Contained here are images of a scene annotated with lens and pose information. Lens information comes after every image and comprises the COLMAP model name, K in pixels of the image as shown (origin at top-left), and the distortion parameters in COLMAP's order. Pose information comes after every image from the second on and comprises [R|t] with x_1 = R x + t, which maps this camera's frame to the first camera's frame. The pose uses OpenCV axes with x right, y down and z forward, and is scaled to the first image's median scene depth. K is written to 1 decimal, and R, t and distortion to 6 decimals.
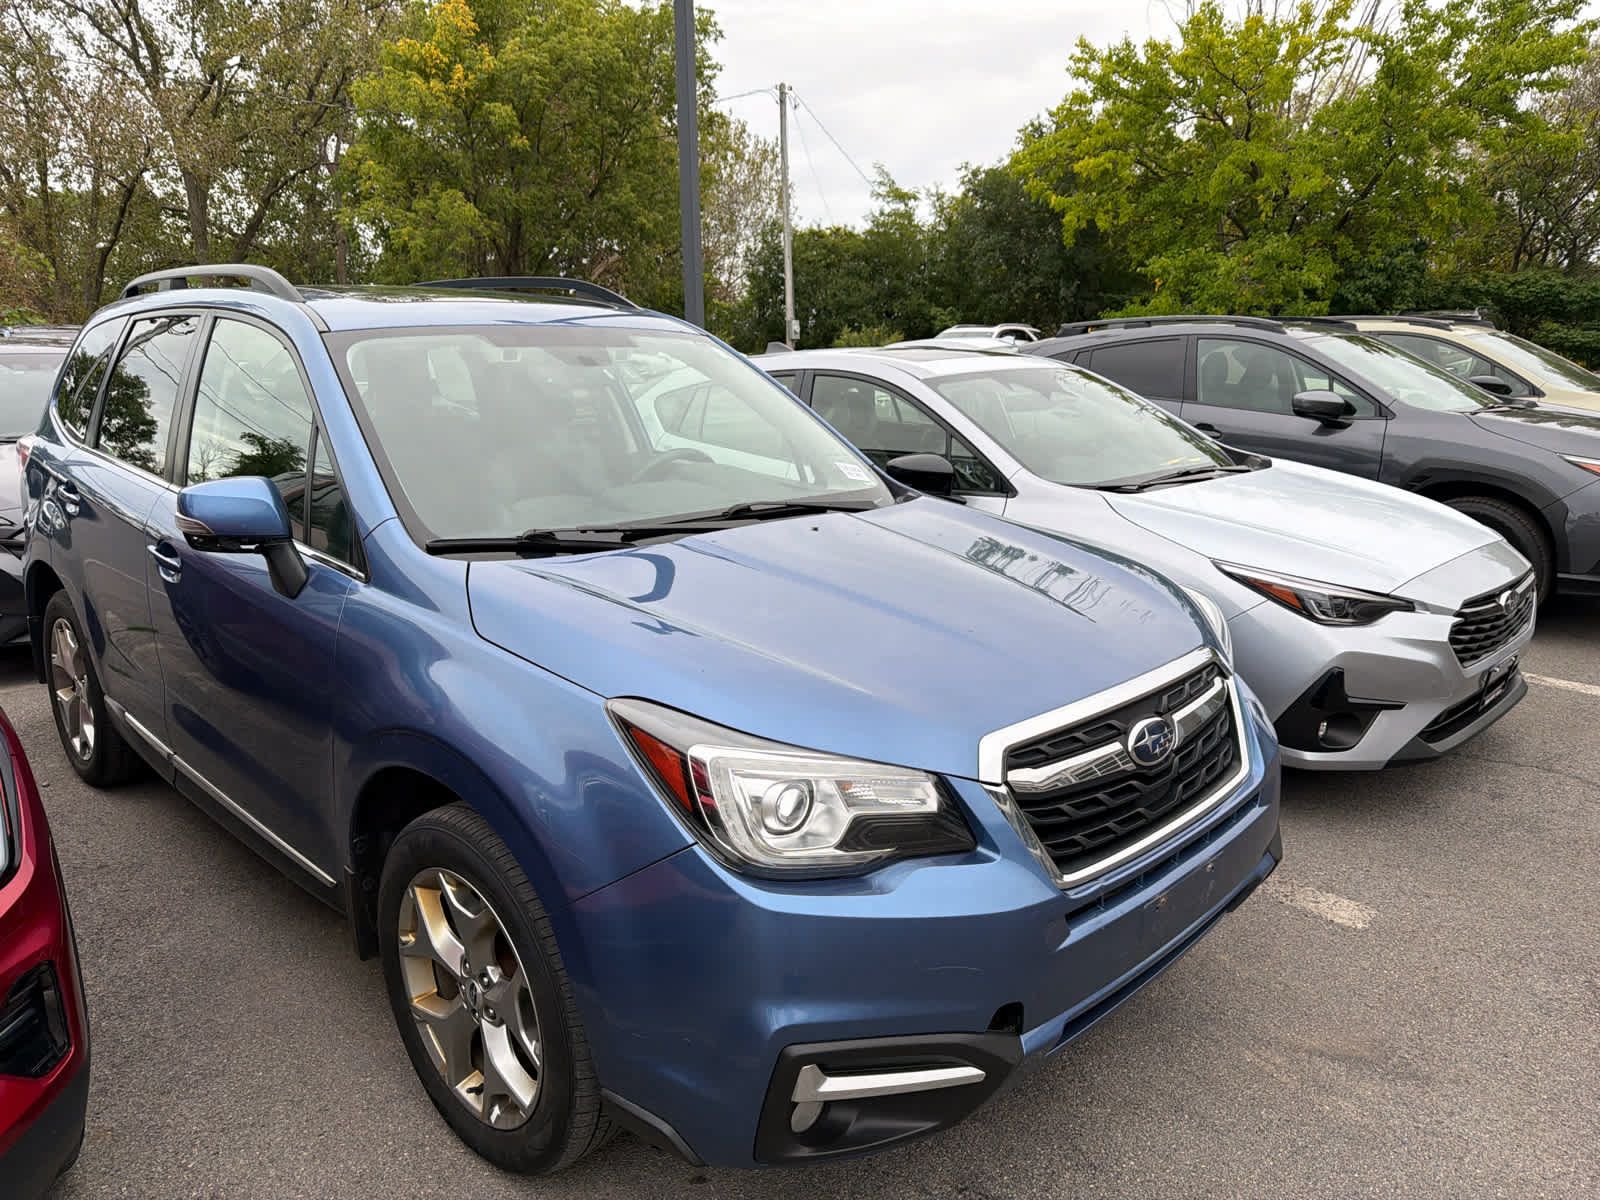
lens RADIAL K [[1133.9, 0, 792.7], [0, 1133.9, 631.1], [0, 0, 1]] dist [0.009733, -0.016908]
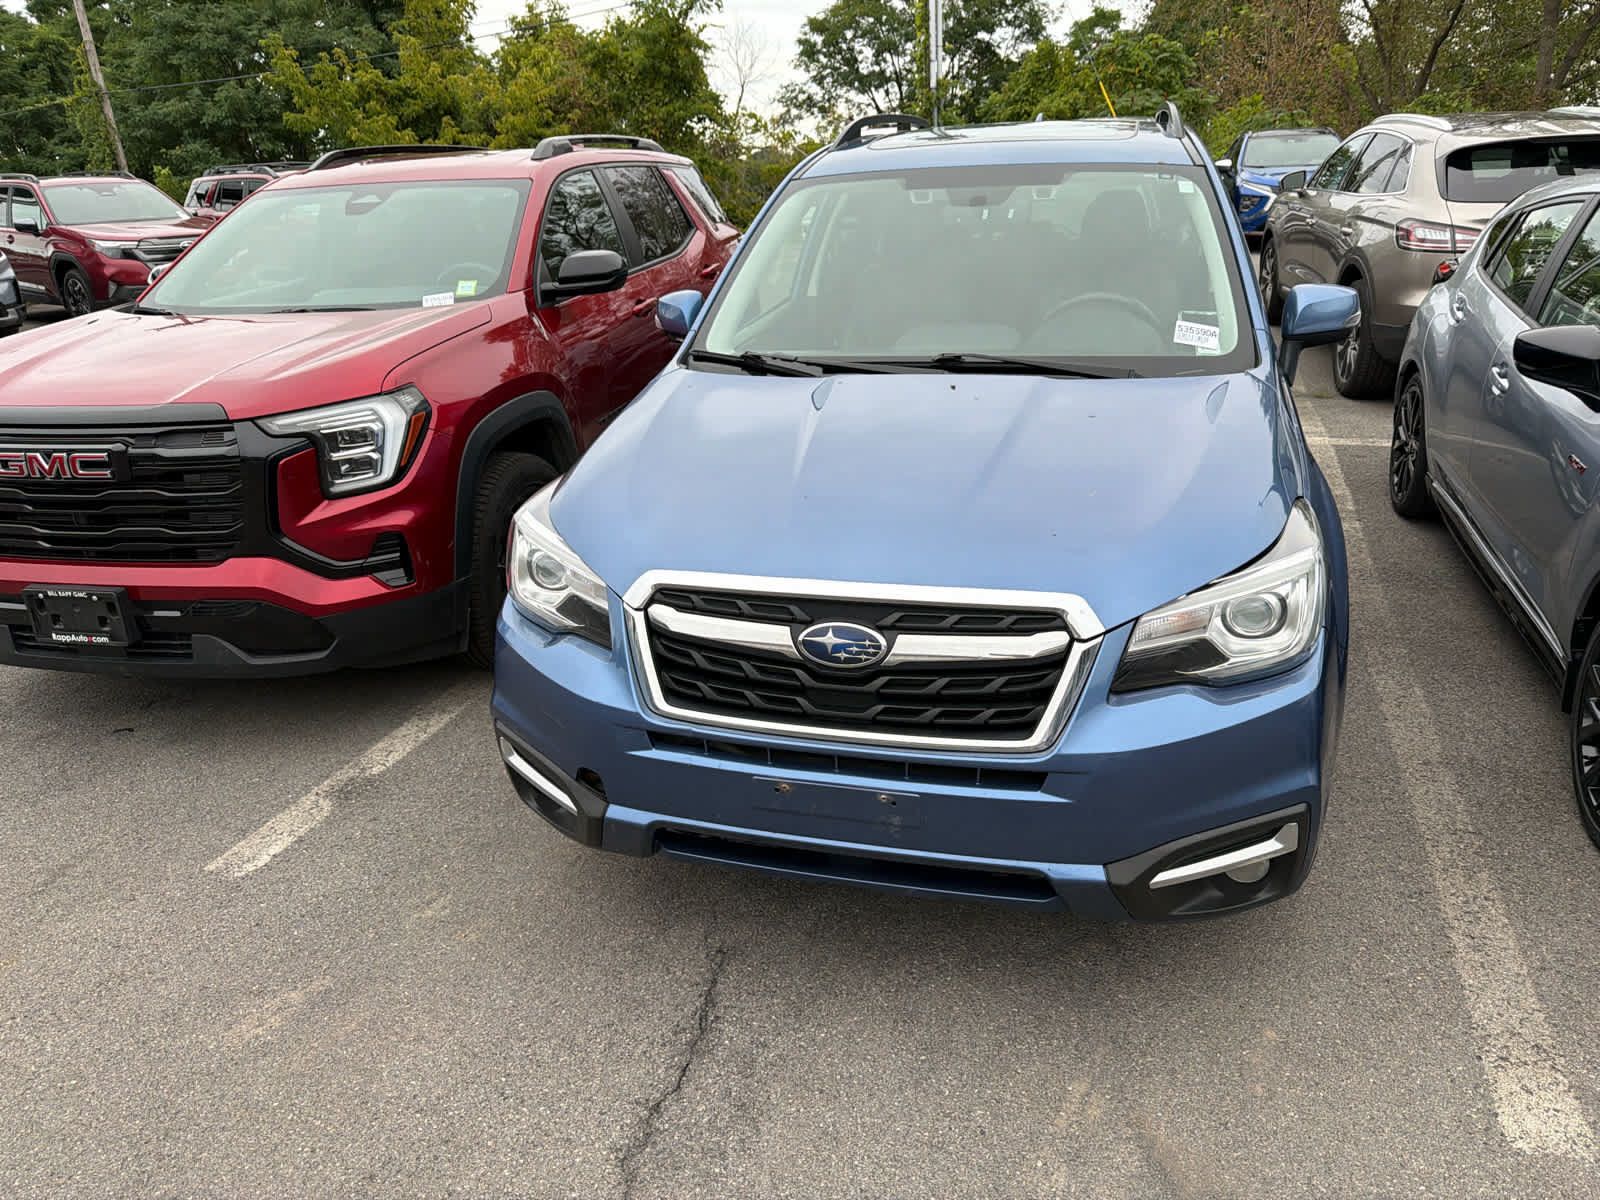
lens RADIAL K [[1126.5, 0, 807.4], [0, 1126.5, 603.2], [0, 0, 1]] dist [0.016931, -0.026126]
pose [[0.484137, 0.306527, -0.819544, 0.602398], [-0.177779, 0.951553, 0.250881, -0.096933], [0.856741, 0.024237, 0.515176, 0.265329]]
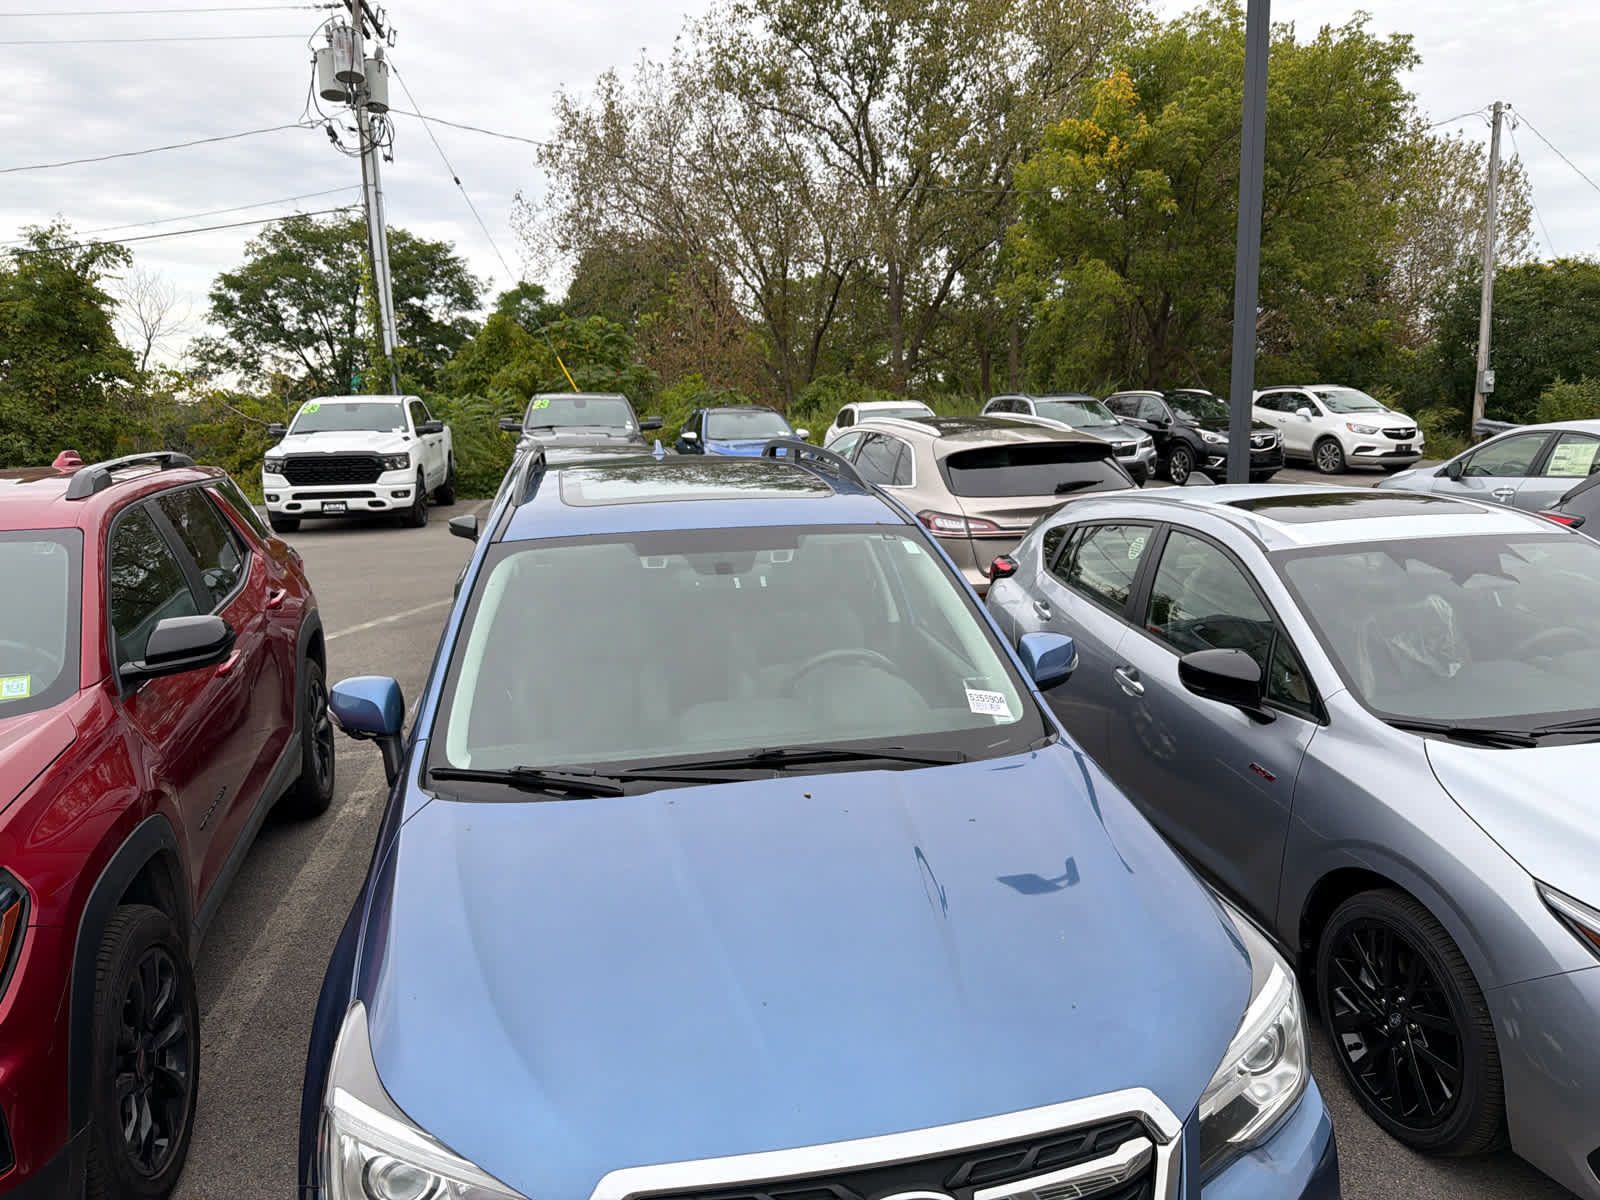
lens RADIAL K [[1126.5, 0, 805.7], [0, 1126.5, 613.2], [0, 0, 1]] dist [0.016931, -0.026126]
pose [[0.833813, 0.092422, -0.544256, 0.352574], [-0.117060, 0.993067, -0.010703, -0.163460], [0.539493, 0.072635, 0.838851, 0.165932]]
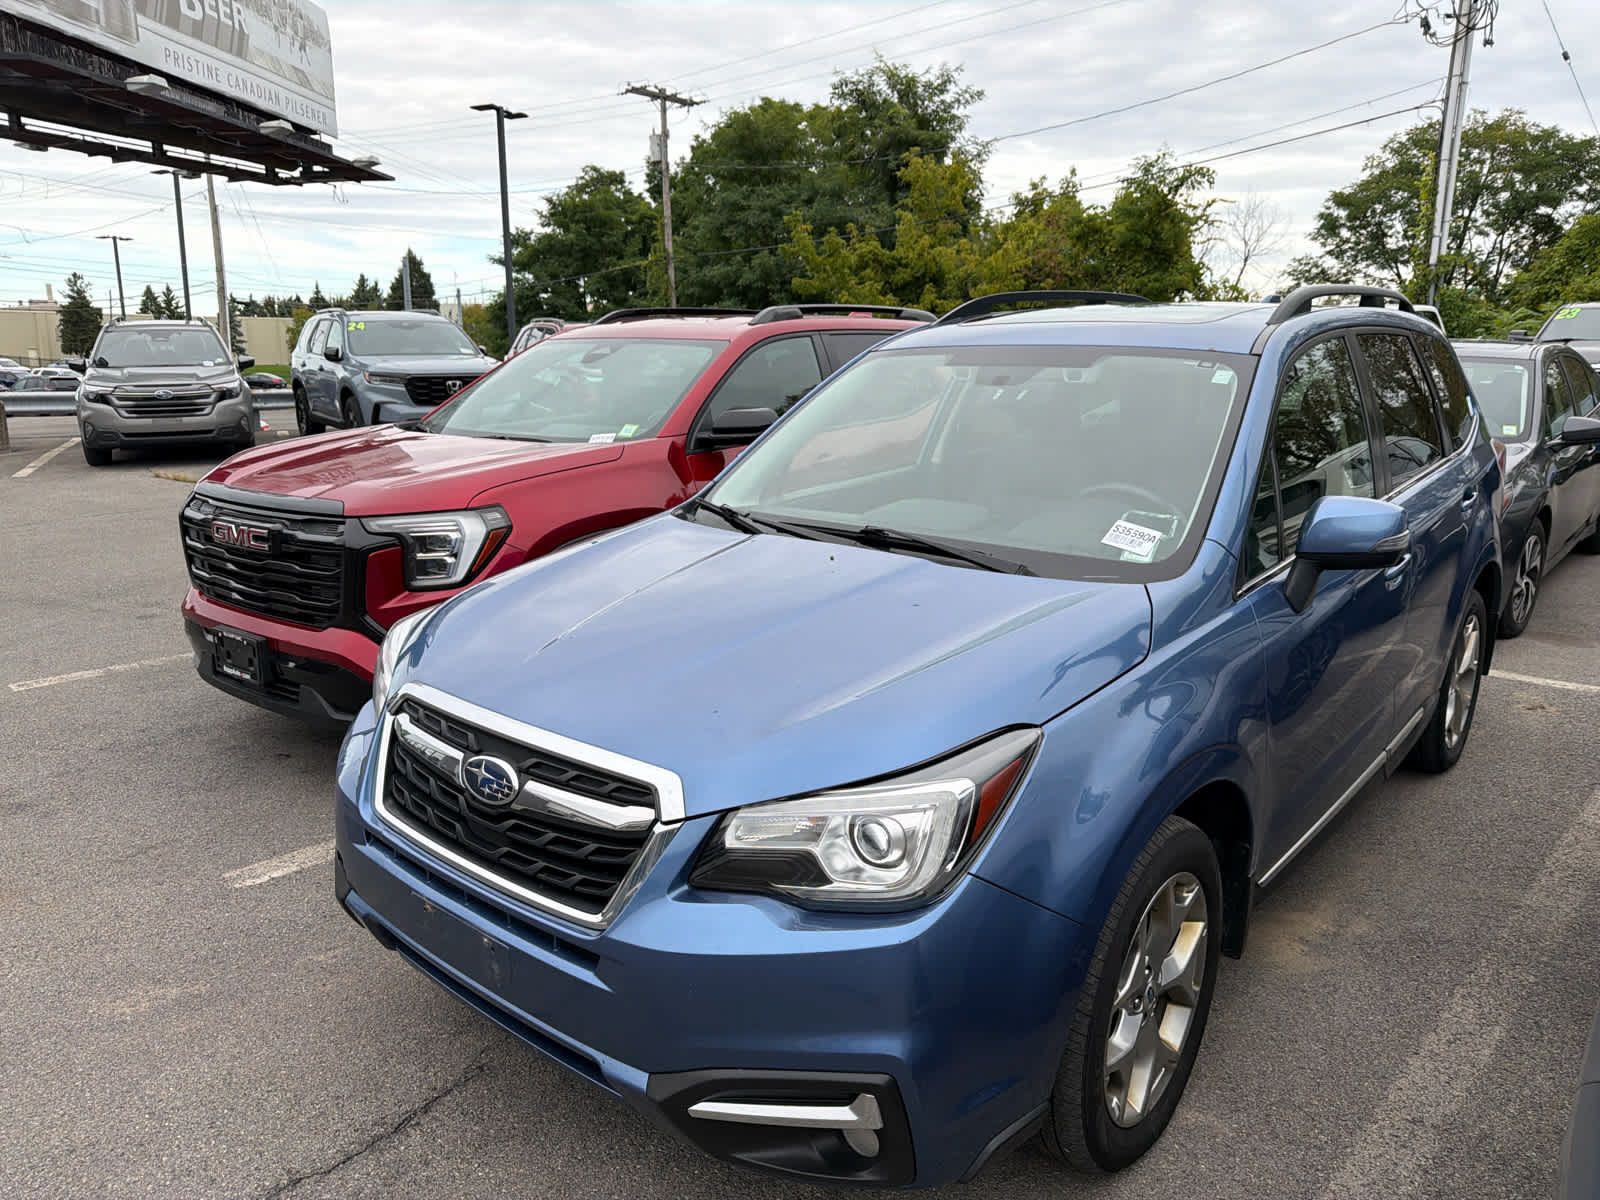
lens RADIAL K [[1126.5, 0, 798.8], [0, 1126.5, 612.1], [0, 0, 1]] dist [0.016931, -0.026126]
pose [[0.059914, 0.243077, -0.968155, 0.701618], [-0.244694, 0.943881, 0.221840, -0.183900], [0.967747, 0.223611, 0.116031, 0.620729]]
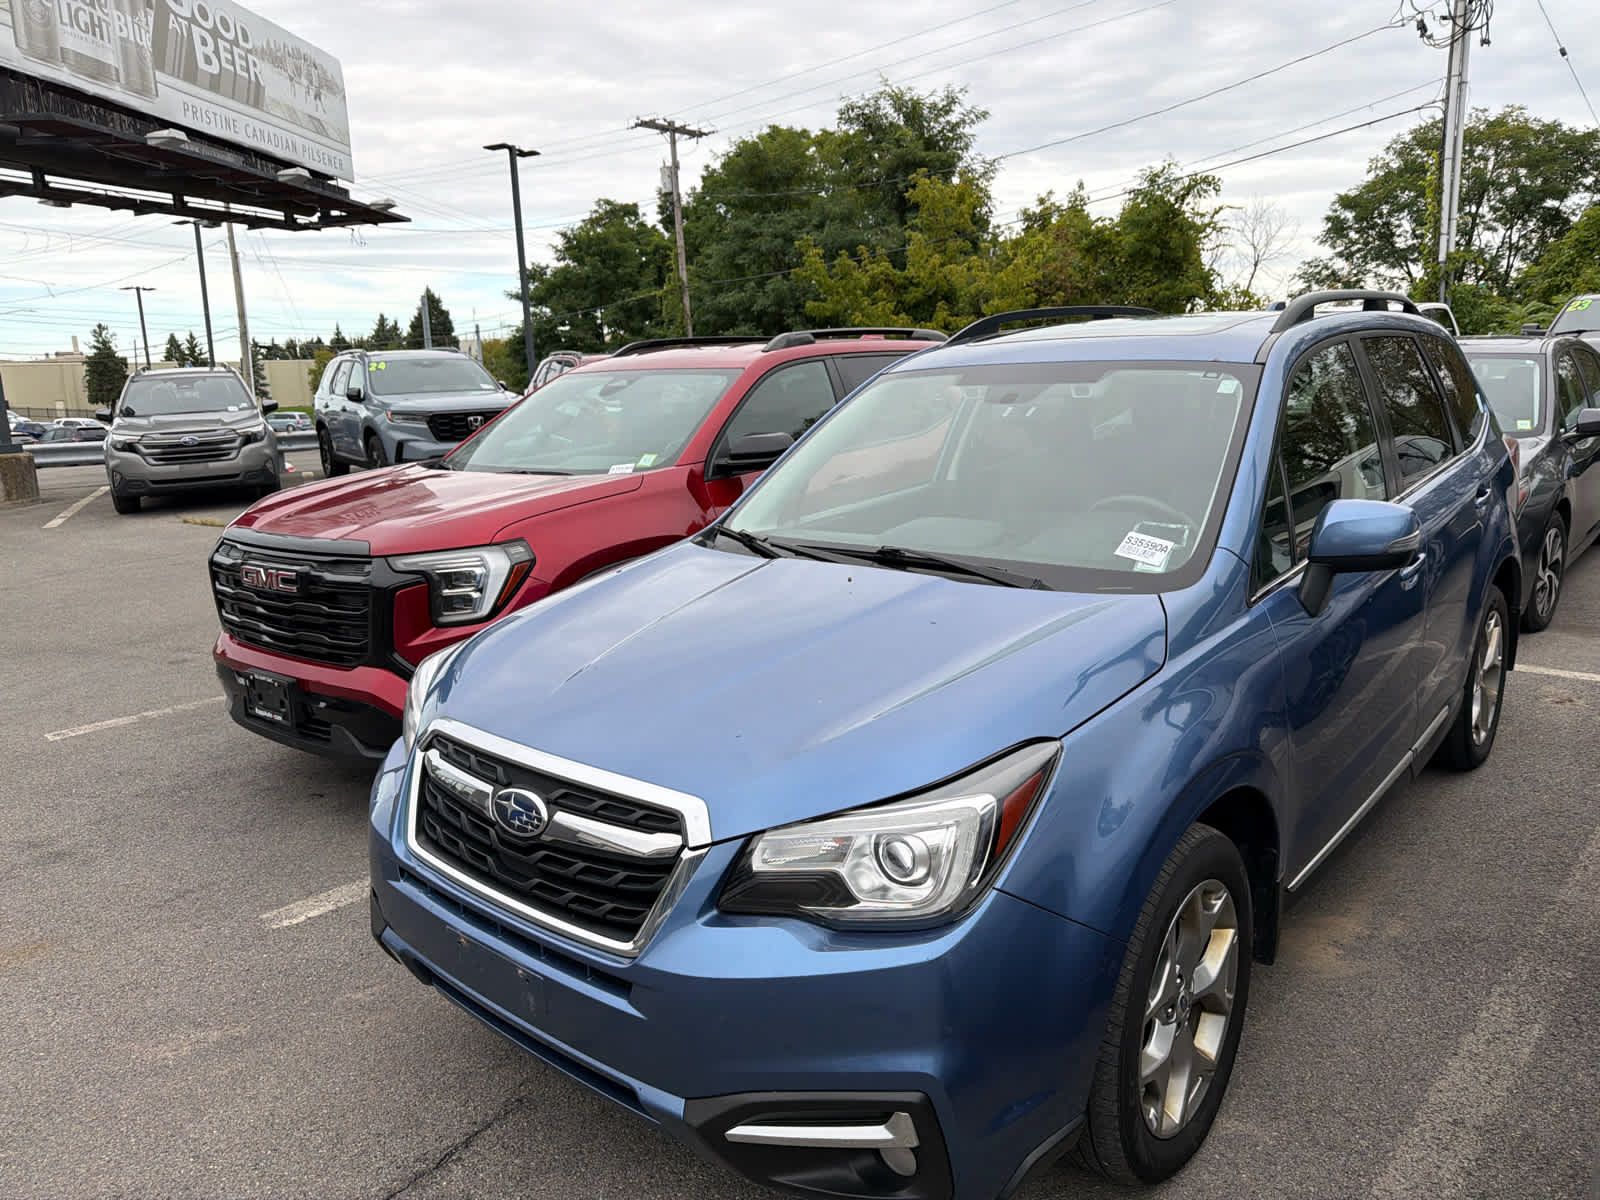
lens RADIAL K [[1126.5, 0, 813.5], [0, 1126.5, 597.6], [0, 0, 1]] dist [0.016931, -0.026126]
pose [[0.058632, 0.211728, -0.975568, 0.710912], [-0.206399, 0.958705, 0.195664, -0.189027], [0.976710, 0.189884, 0.099911, 0.623152]]
